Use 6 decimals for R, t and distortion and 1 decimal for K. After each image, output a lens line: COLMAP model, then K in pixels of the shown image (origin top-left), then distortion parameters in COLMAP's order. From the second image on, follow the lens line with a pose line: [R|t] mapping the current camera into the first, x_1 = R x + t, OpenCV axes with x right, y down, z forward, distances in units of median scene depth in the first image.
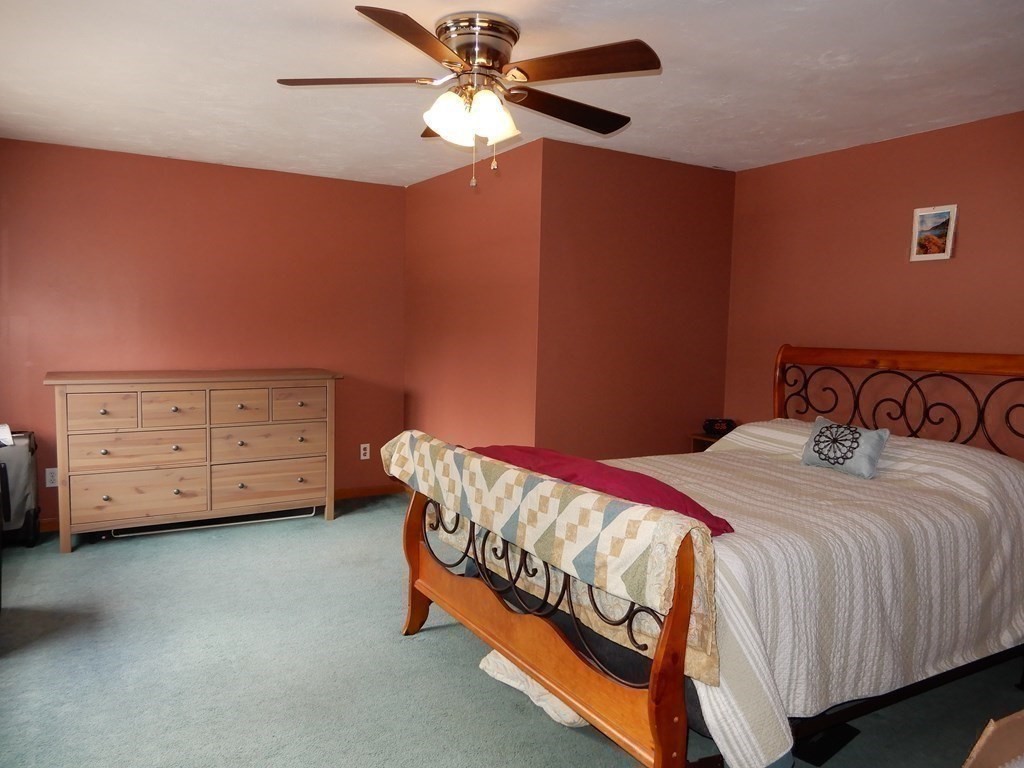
lens RADIAL K [[727.7, 0, 515.5], [0, 727.7, 385.9], [0, 0, 1]] dist [0.002280, -0.000714]
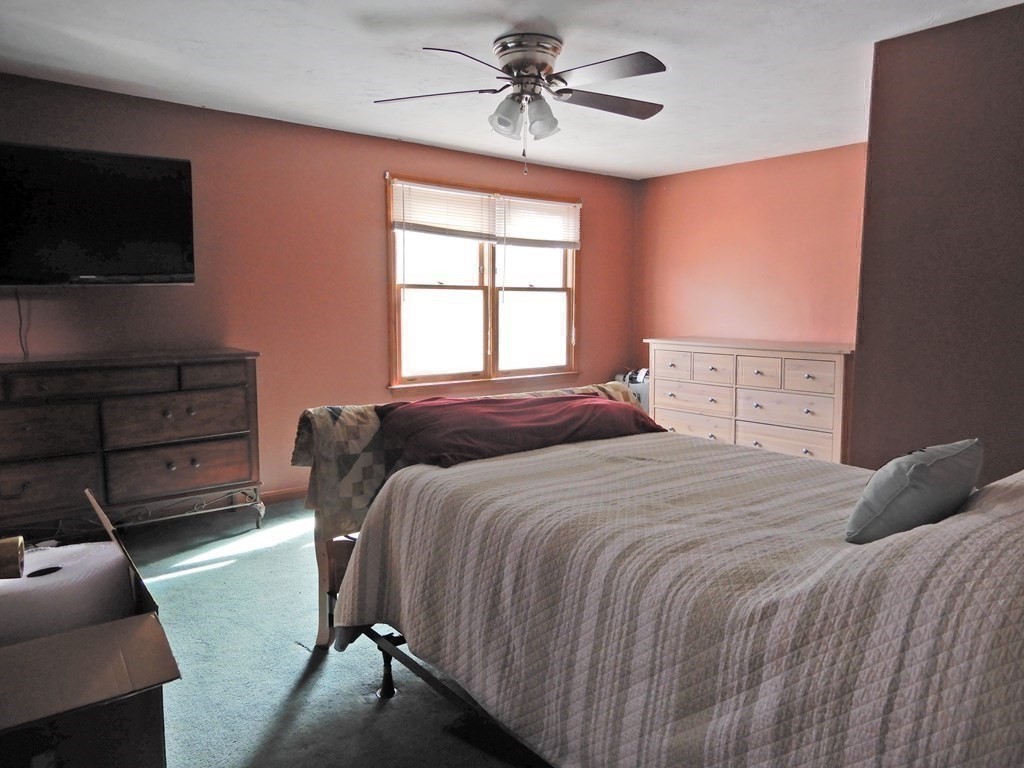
lens RADIAL K [[727.7, 0, 516.4], [0, 727.7, 380.5], [0, 0, 1]] dist [0.002280, -0.000714]
pose [[0.140163, 0.078795, -0.986988, 0.665397], [-0.090893, 0.993643, 0.066418, 0.000379], [0.985948, 0.080401, 0.146434, 0.463493]]
